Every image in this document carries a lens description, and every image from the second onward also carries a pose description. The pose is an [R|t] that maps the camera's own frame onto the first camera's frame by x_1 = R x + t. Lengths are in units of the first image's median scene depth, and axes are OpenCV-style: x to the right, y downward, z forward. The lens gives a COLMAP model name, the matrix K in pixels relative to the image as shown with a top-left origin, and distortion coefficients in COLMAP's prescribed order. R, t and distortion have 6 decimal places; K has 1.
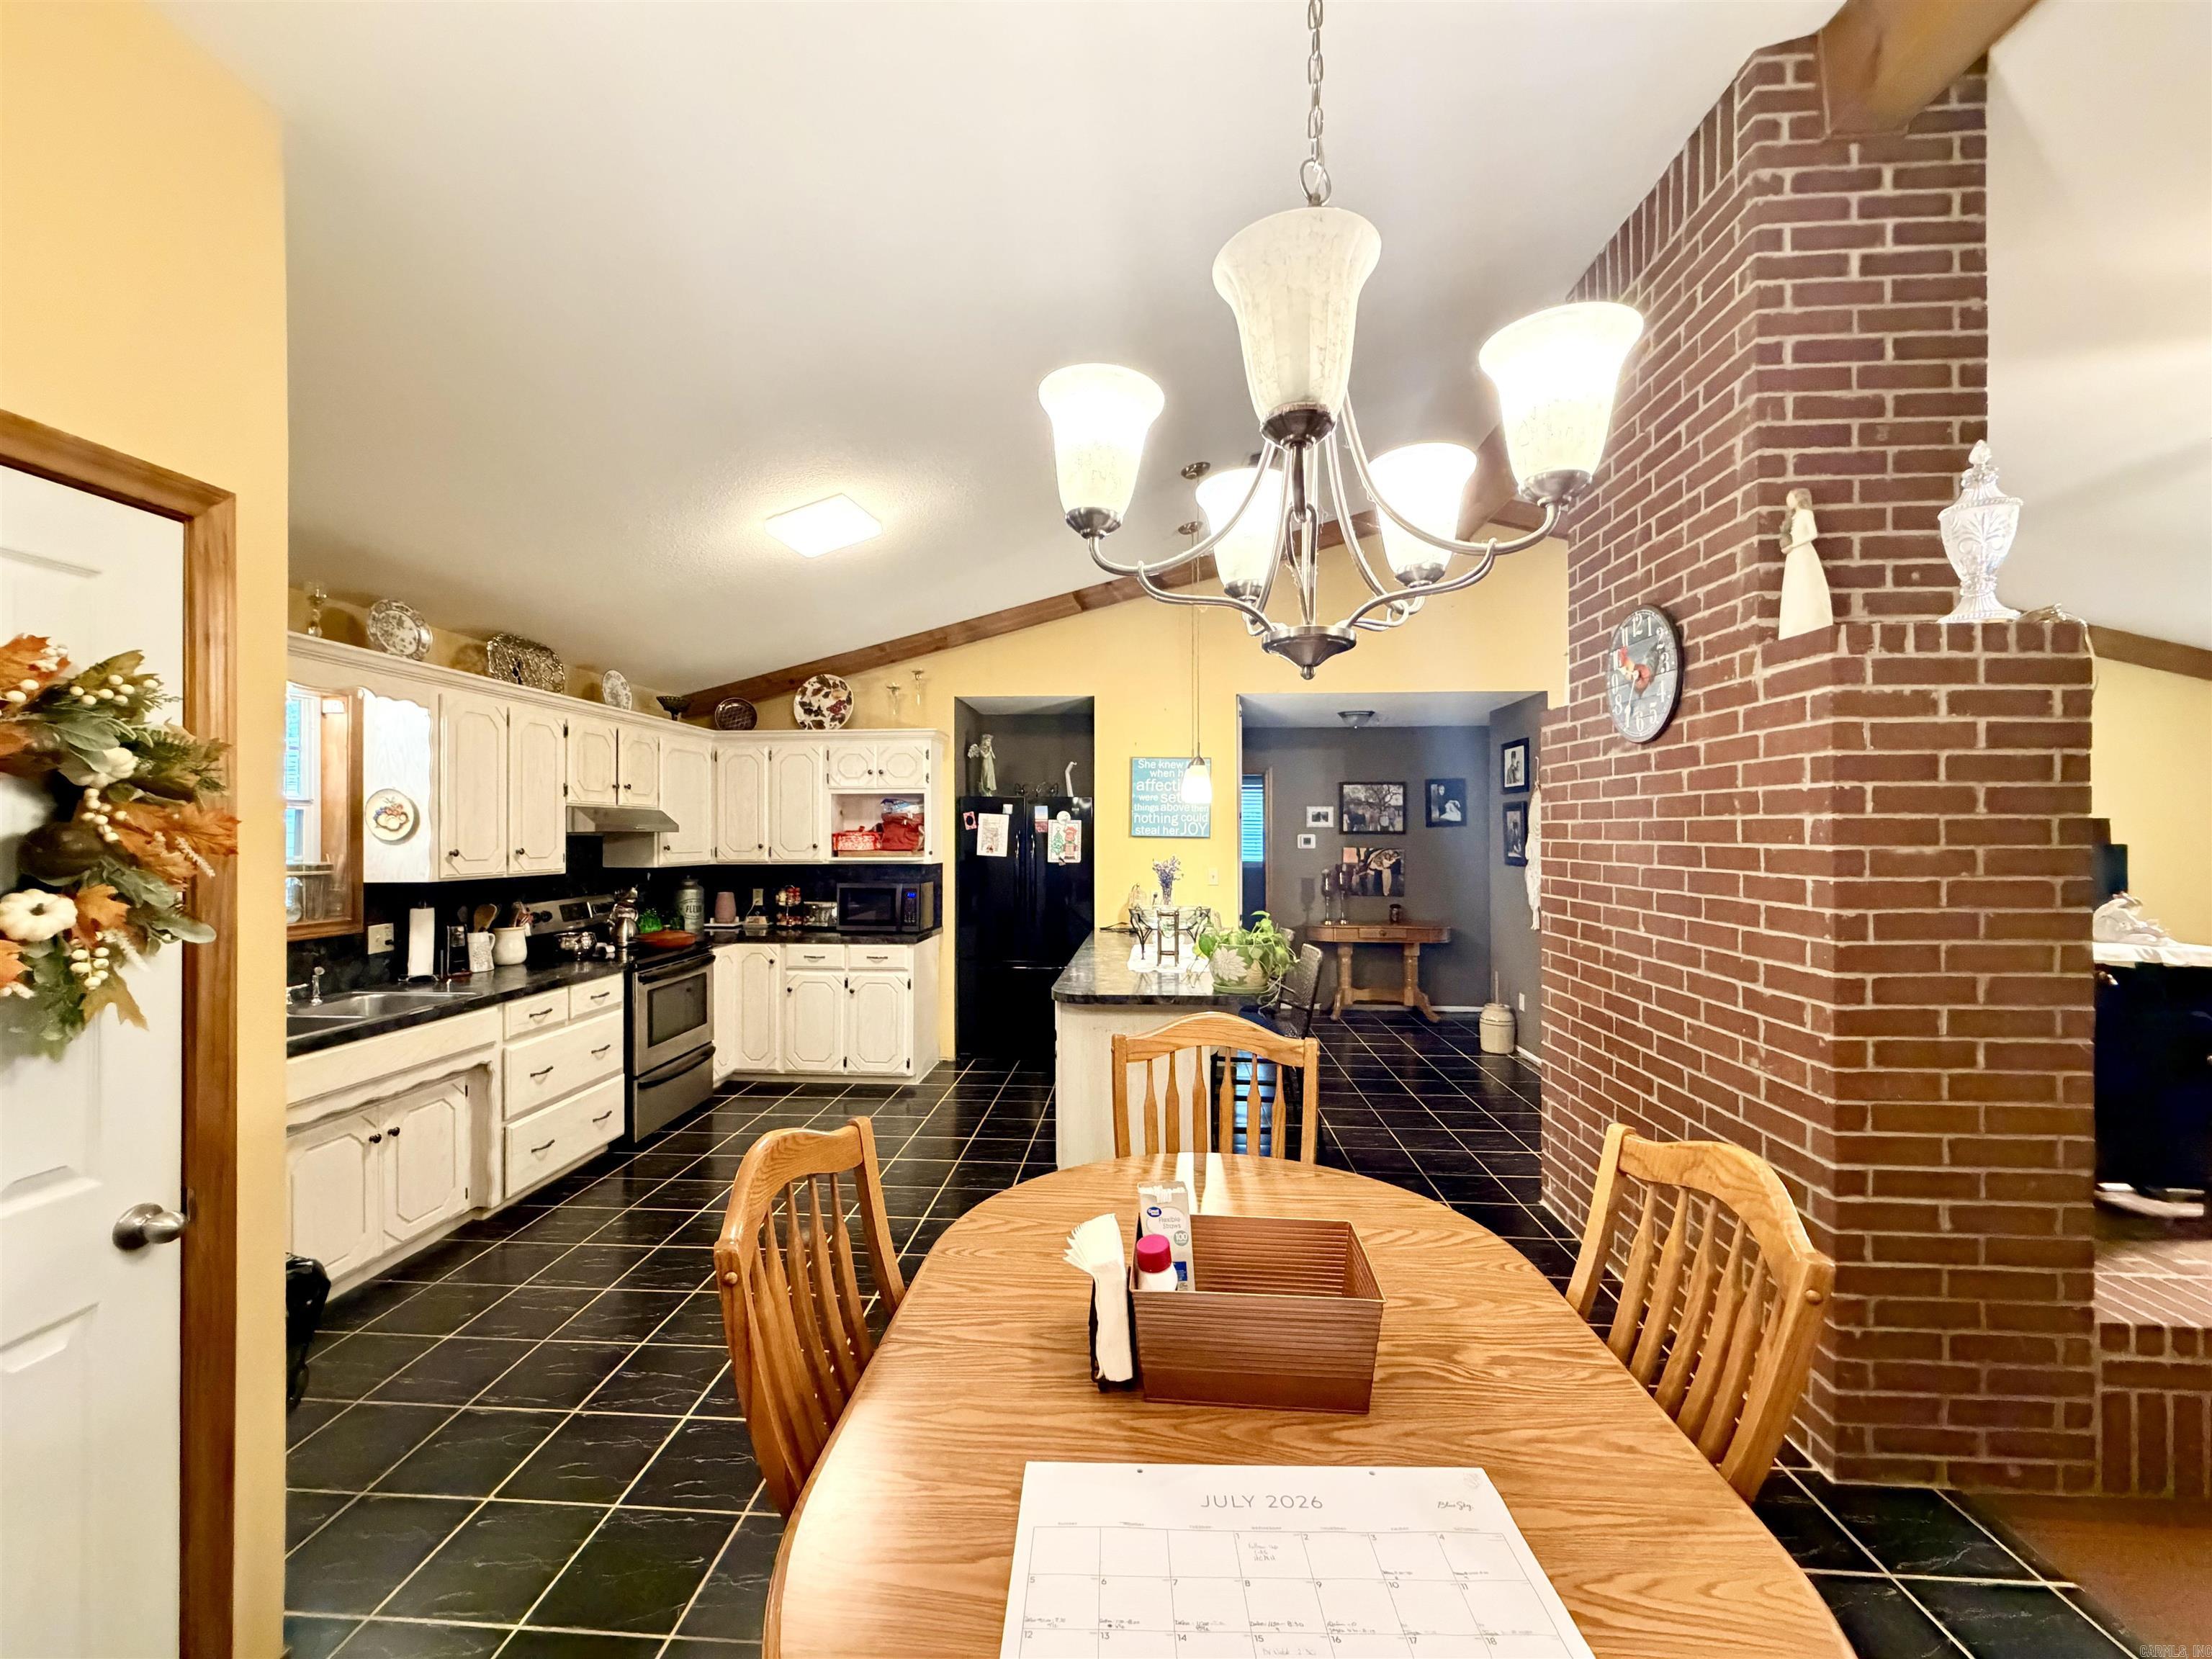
lens RADIAL K [[882.4, 0, 1099.4], [0, 882.4, 825.9], [0, 0, 1]] dist [0.000442, 0.000123]
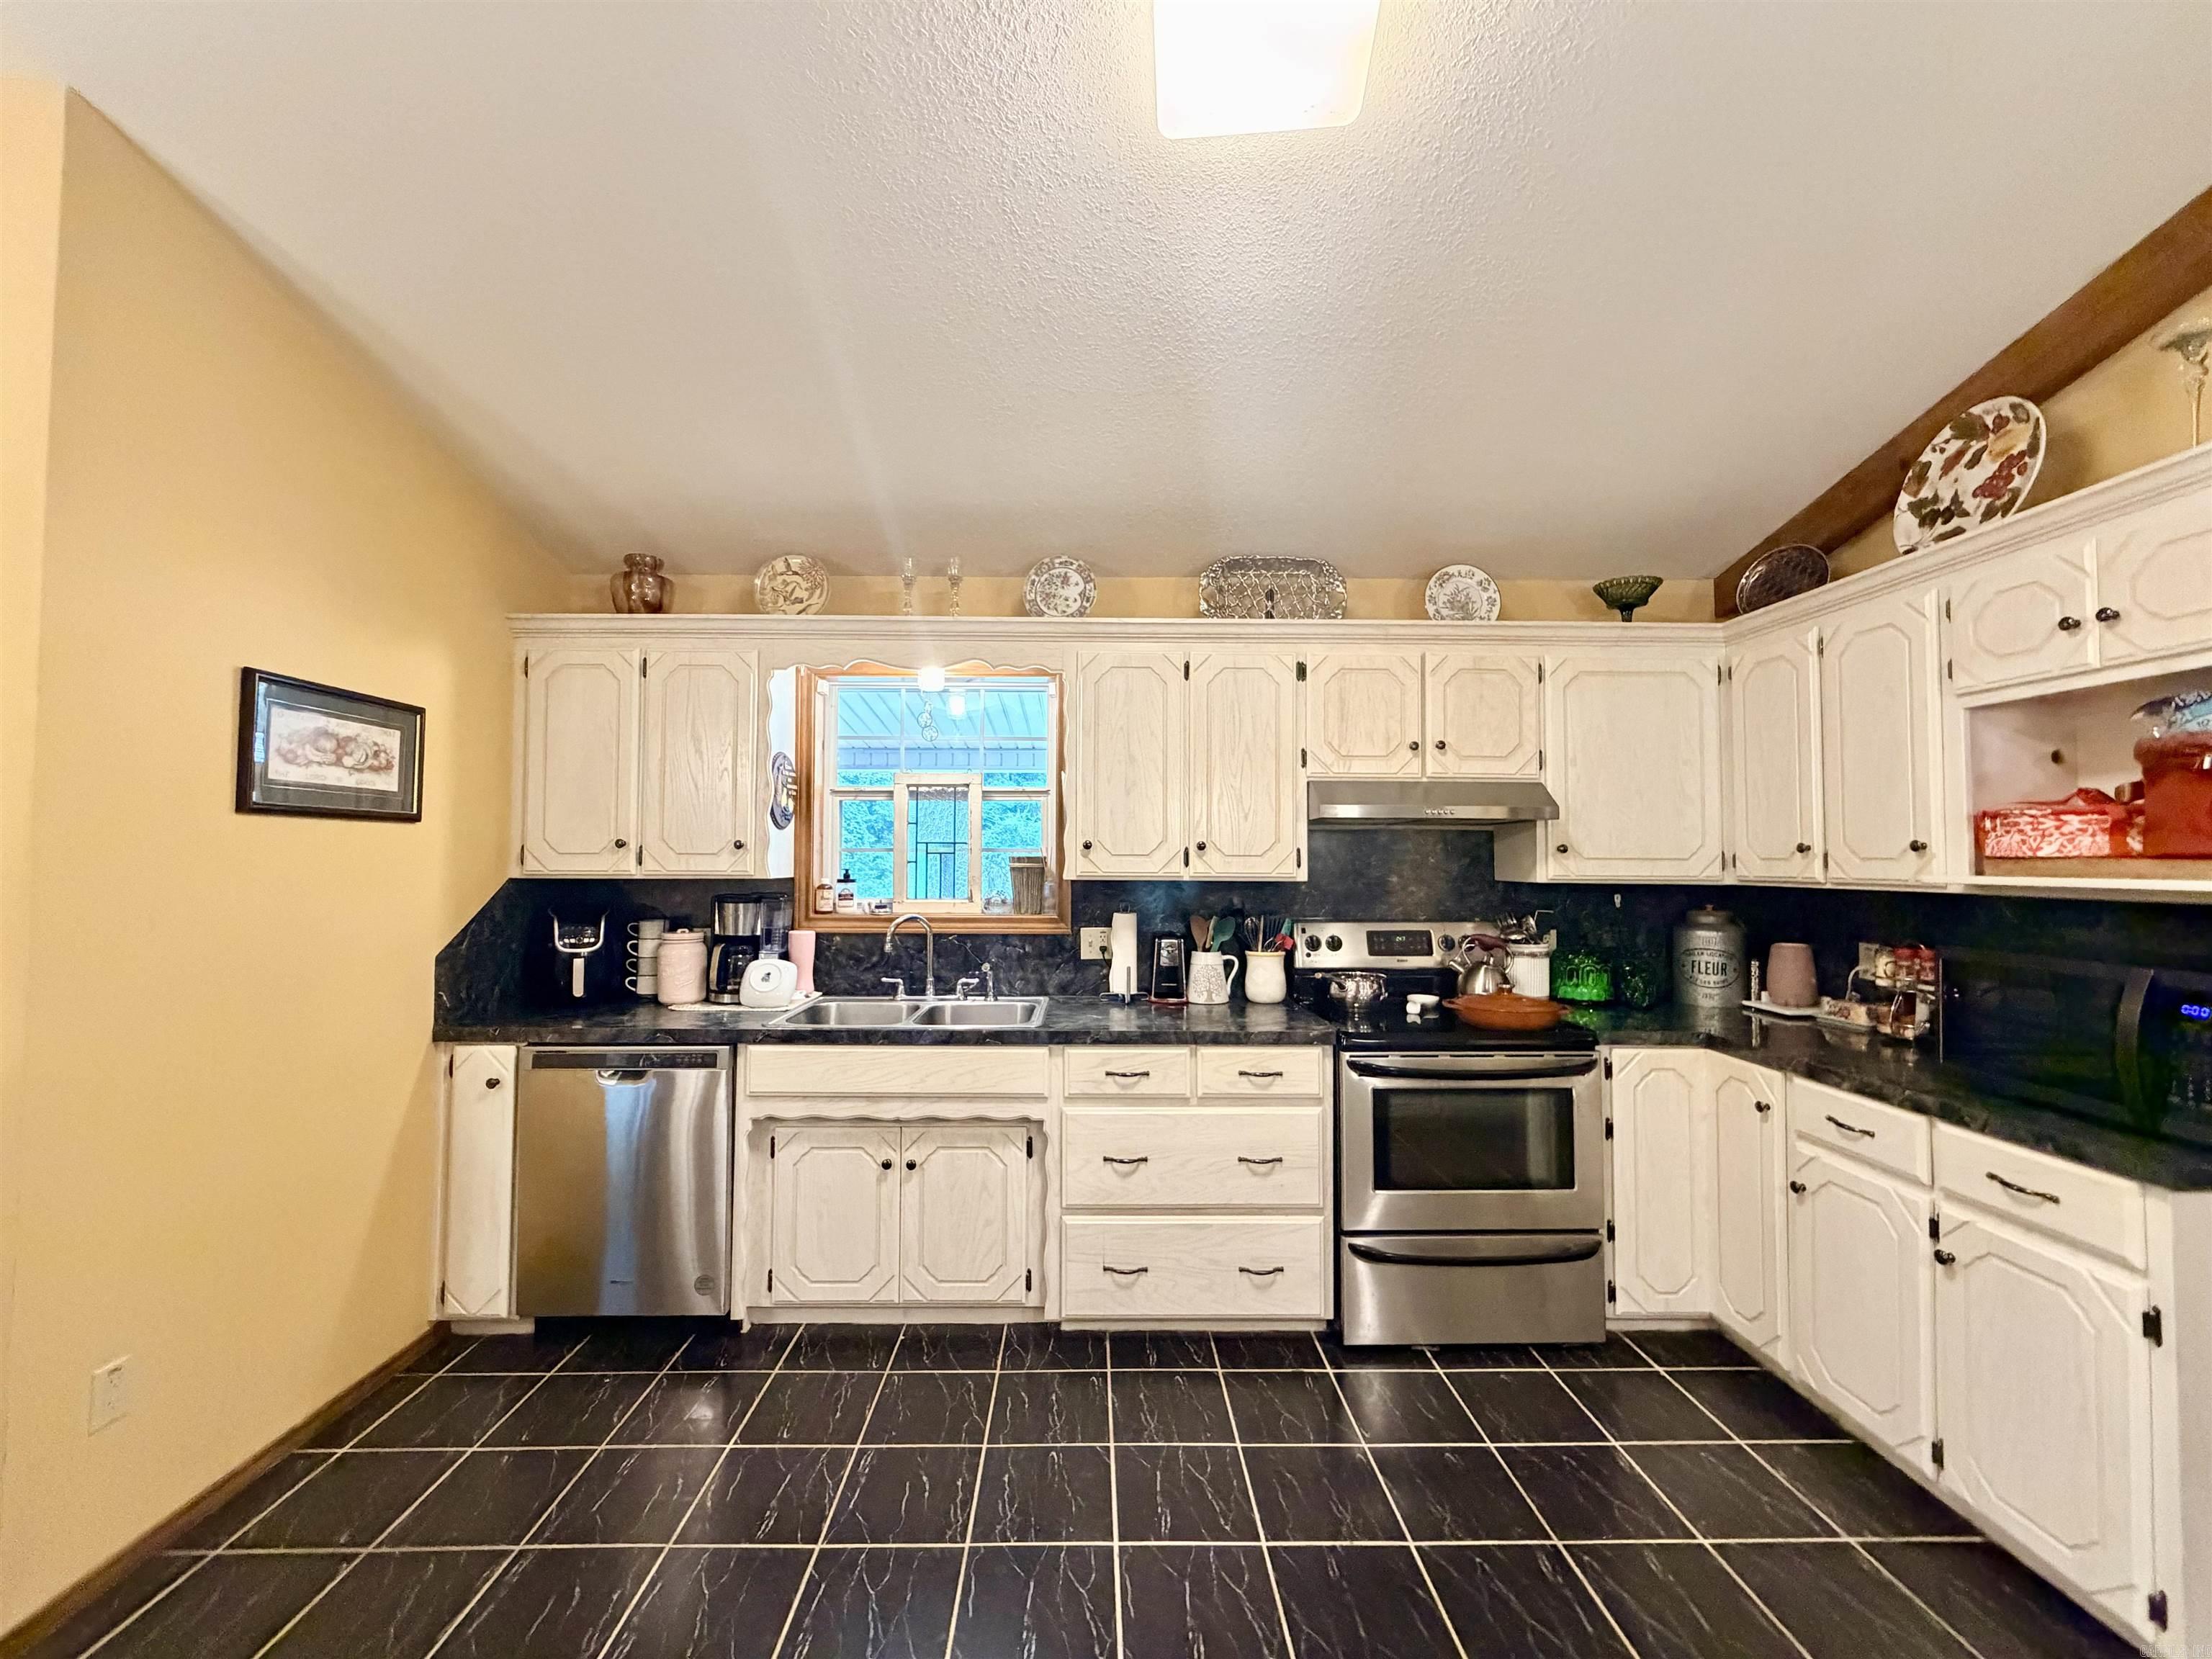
lens RADIAL K [[882.4, 0, 1099.4], [0, 882.4, 825.9], [0, 0, 1]] dist [0.000442, 0.000123]
pose [[0.079865, -0.033207, -0.996252, 0.051215], [0.004317, 0.999447, -0.032967, 0.030049], [0.996796, -0.001668, 0.079965, 0.713852]]
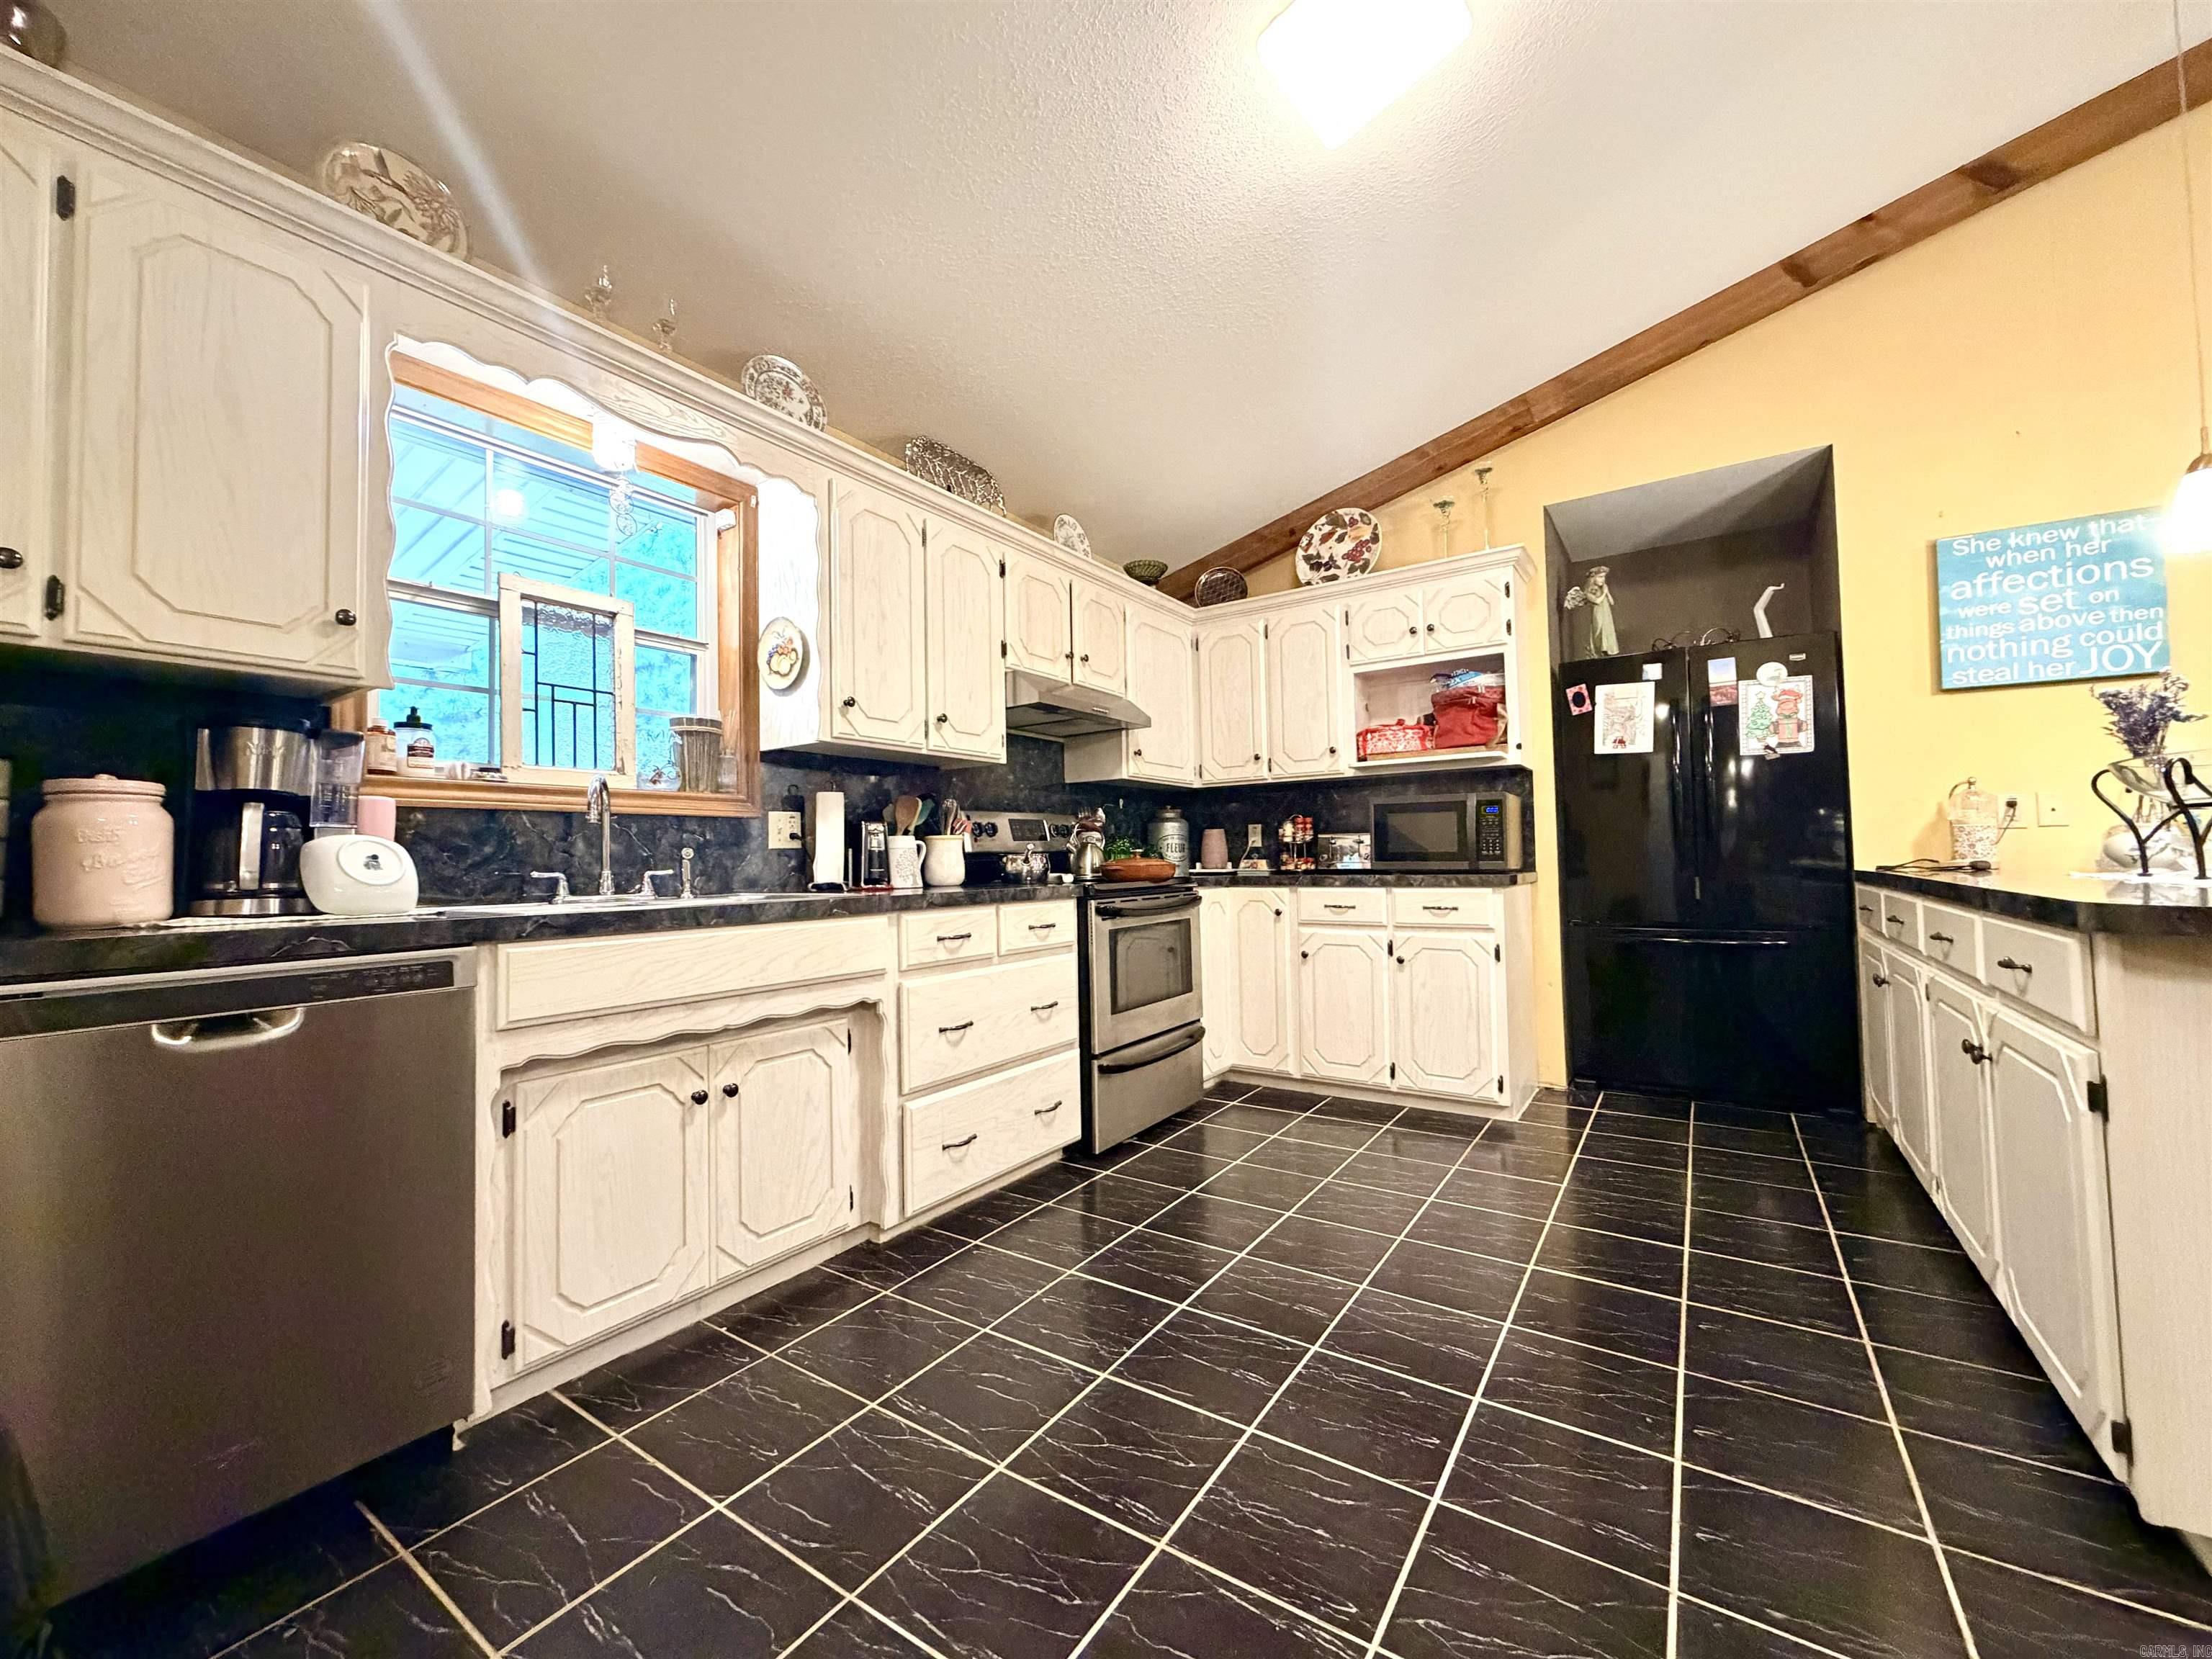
lens RADIAL K [[882.4, 0, 1099.4], [0, 882.4, 825.9], [0, 0, 1]] dist [0.000442, 0.000123]
pose [[0.860680, -0.034801, -0.507956, -0.156193], [0.022090, 0.999274, -0.031033, 0.117123], [0.508668, 0.015488, 0.860824, 0.376230]]
